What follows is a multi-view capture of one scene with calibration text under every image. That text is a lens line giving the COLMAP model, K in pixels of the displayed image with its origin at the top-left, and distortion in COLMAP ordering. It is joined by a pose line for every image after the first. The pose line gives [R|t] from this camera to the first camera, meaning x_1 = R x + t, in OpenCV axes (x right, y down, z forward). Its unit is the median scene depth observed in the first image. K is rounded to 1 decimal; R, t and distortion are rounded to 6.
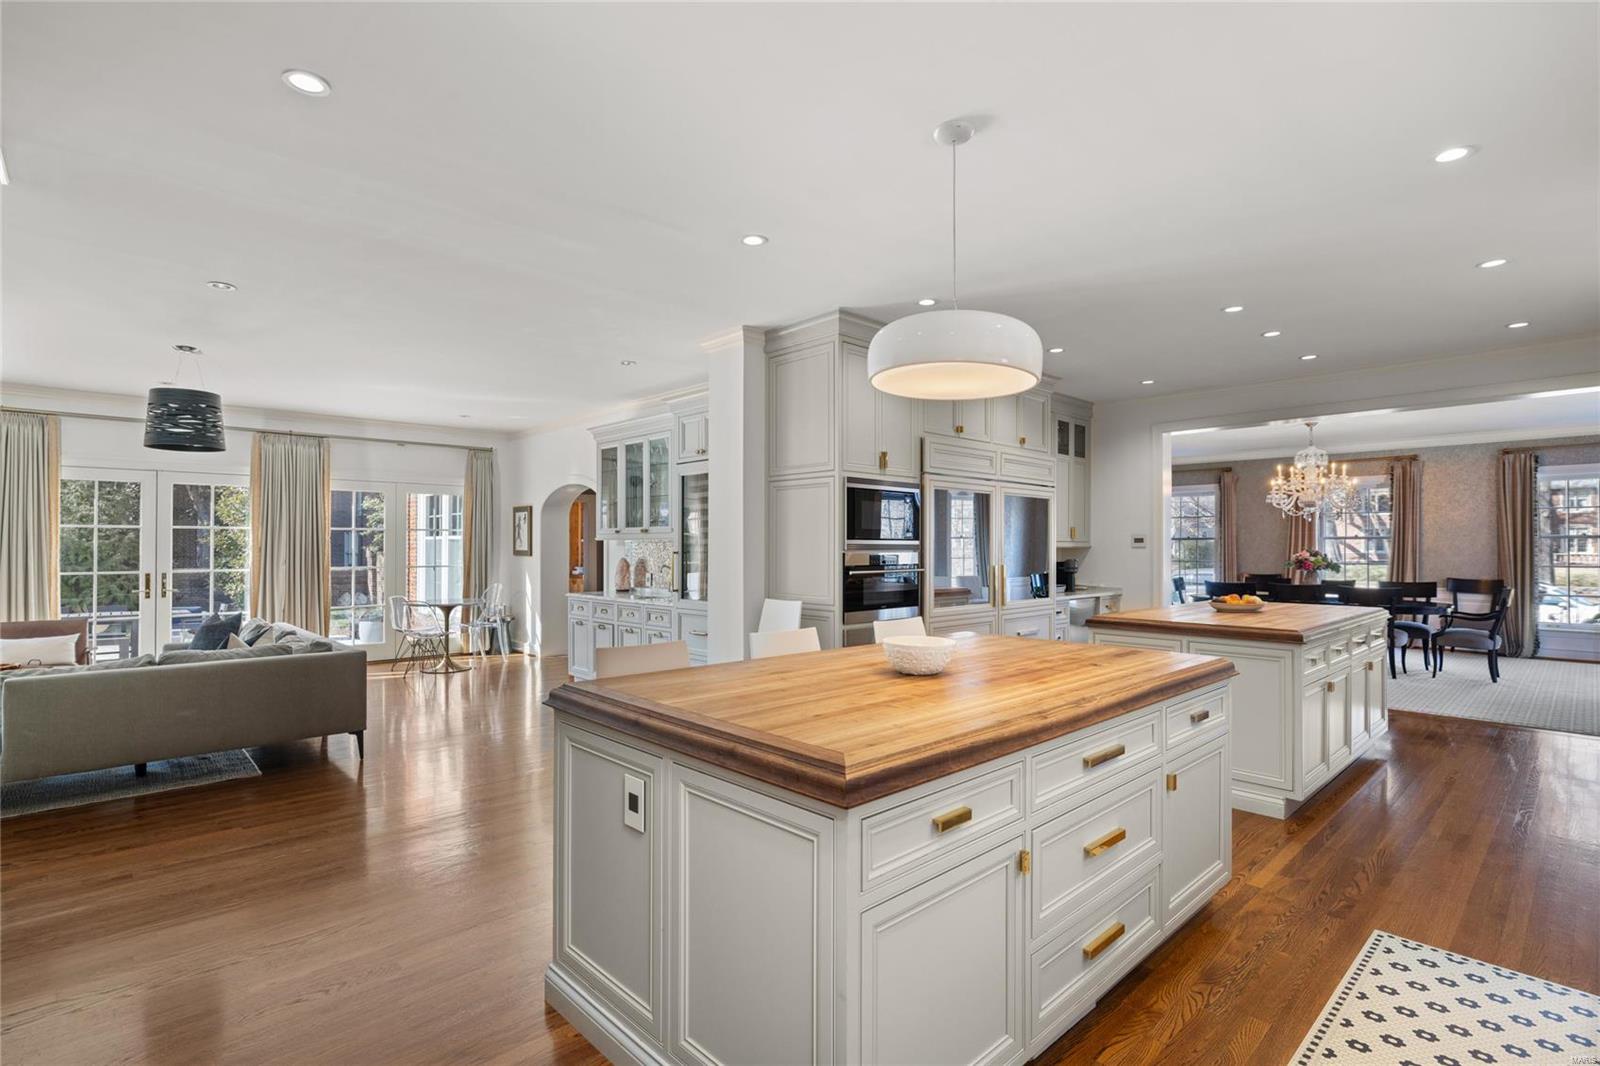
lens RADIAL K [[766.8, 0, 800.2], [0, 766.8, 538.6], [0, 0, 1]] dist [-0.001502, -0.000282]
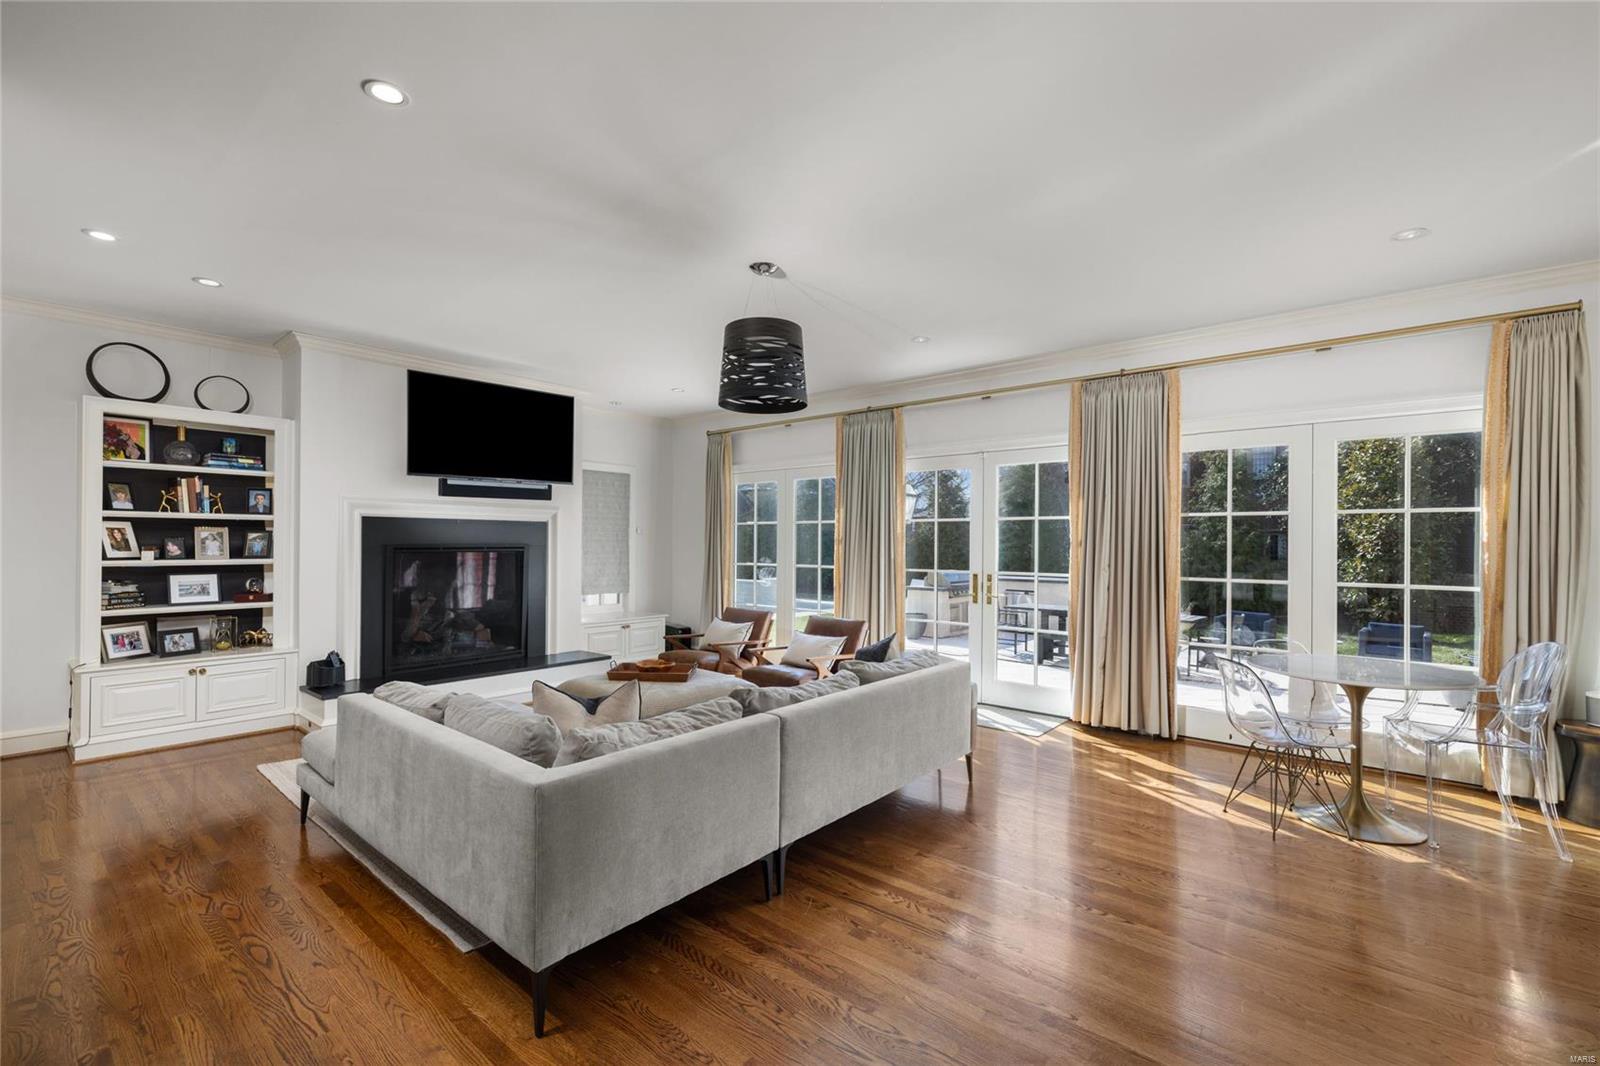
lens RADIAL K [[687.5, 0, 793.1], [0, 687.5, 537.8], [0, 0, 1]] dist [0.007917, 0.000655]
pose [[0.118679, -0.001991, -0.992931, -0.104502], [0.004053, 0.999991, -0.001521, 0.005039], [0.992924, -0.003843, 0.118686, 0.632764]]
